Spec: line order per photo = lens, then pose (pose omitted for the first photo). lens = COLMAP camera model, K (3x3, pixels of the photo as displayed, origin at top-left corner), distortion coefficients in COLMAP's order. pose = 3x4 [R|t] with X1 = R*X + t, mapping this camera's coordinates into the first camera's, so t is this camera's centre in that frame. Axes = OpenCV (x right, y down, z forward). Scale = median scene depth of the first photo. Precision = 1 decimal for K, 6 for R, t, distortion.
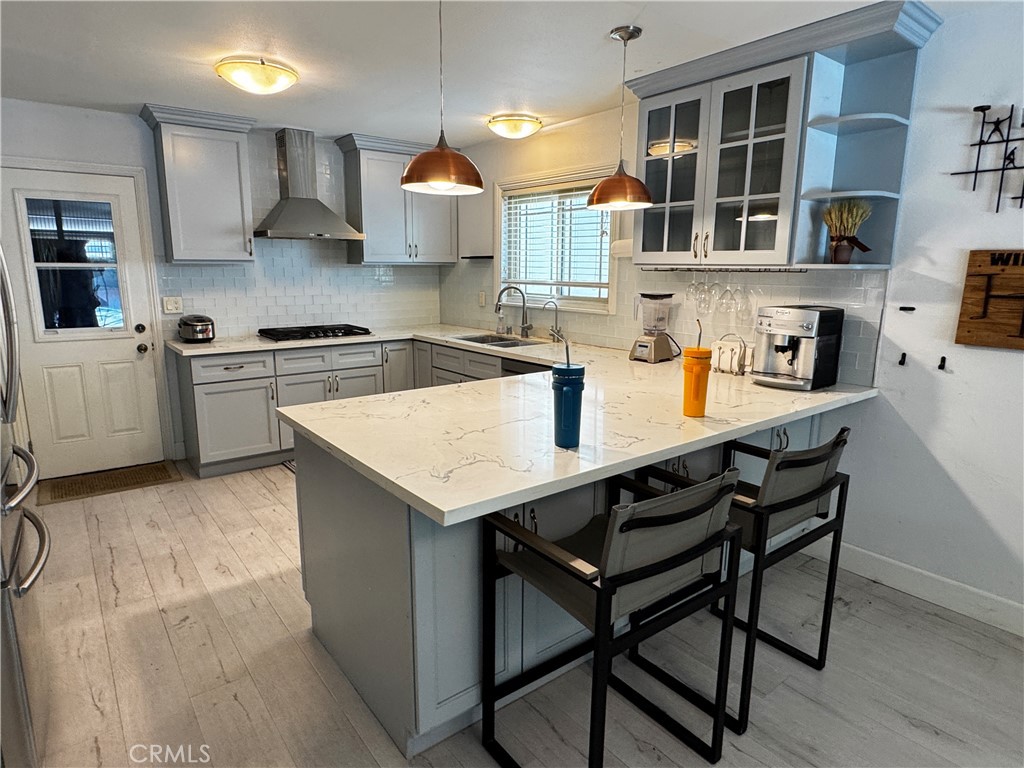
lens RADIAL K [[593.0, 0, 509.3], [0, 593.0, 383.4], [0, 0, 1]] dist [-0.002387, -0.000930]
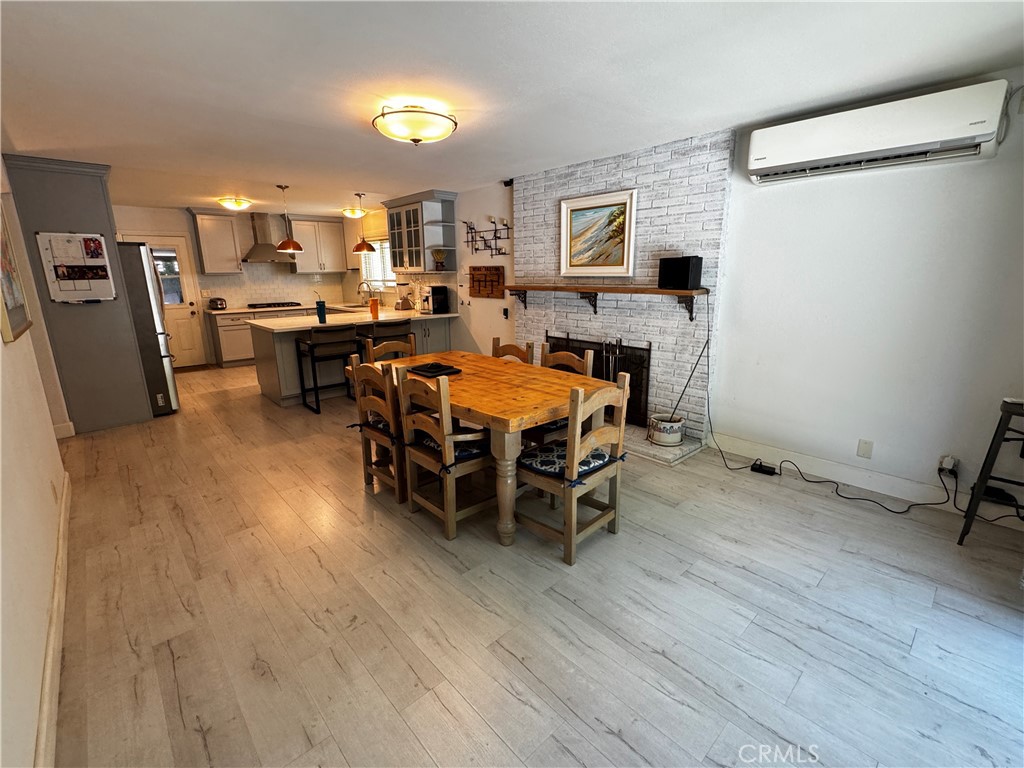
lens RADIAL K [[458.7, 0, 516.1], [0, 458.7, 387.5], [0, 0, 1]] dist [-0.000137, -0.000202]
pose [[0.996409, -0.035967, 0.076657, 0.481434], [0.031878, 0.998037, 0.053911, 0.176517], [-0.078445, -0.051274, 0.995599, -0.886604]]
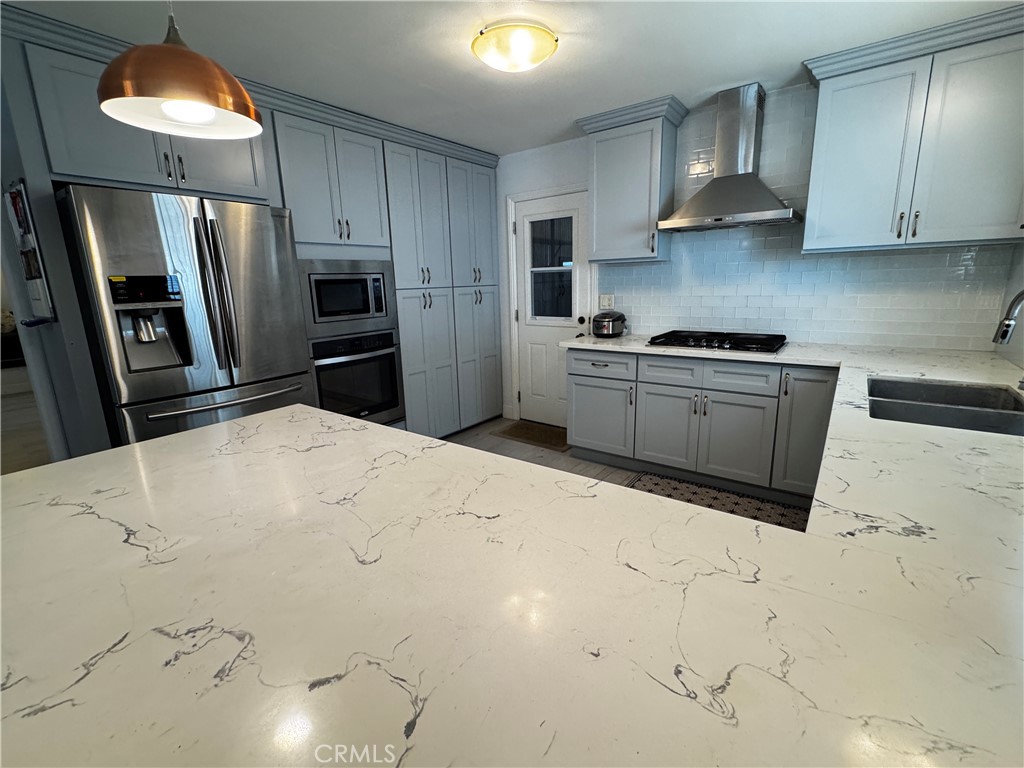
lens RADIAL K [[458.7, 0, 510.3], [0, 458.7, 383.3], [0, 0, 1]] dist [-0.000137, -0.000202]
pose [[0.266506, 0.200389, -0.942772, 0.245509], [-0.157054, 0.974104, 0.162652, -0.099004], [0.950951, 0.104719, 0.291077, 0.619952]]
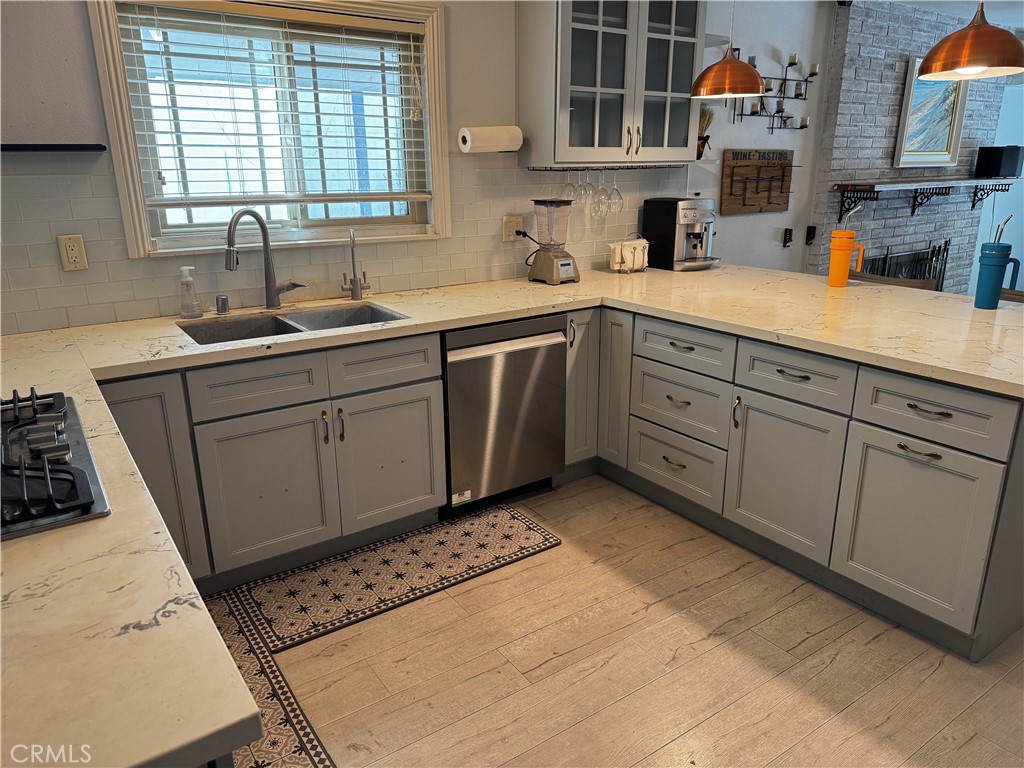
lens RADIAL K [[710.0, 0, 509.0], [0, 710.0, 381.4], [0, 0, 1]] dist [0.016565, -0.013869]
pose [[0.065526, -0.305509, 0.949932, -0.650508], [0.198228, 0.936990, 0.287673, -0.176570], [-0.977963, 0.169453, 0.121957, 0.827076]]
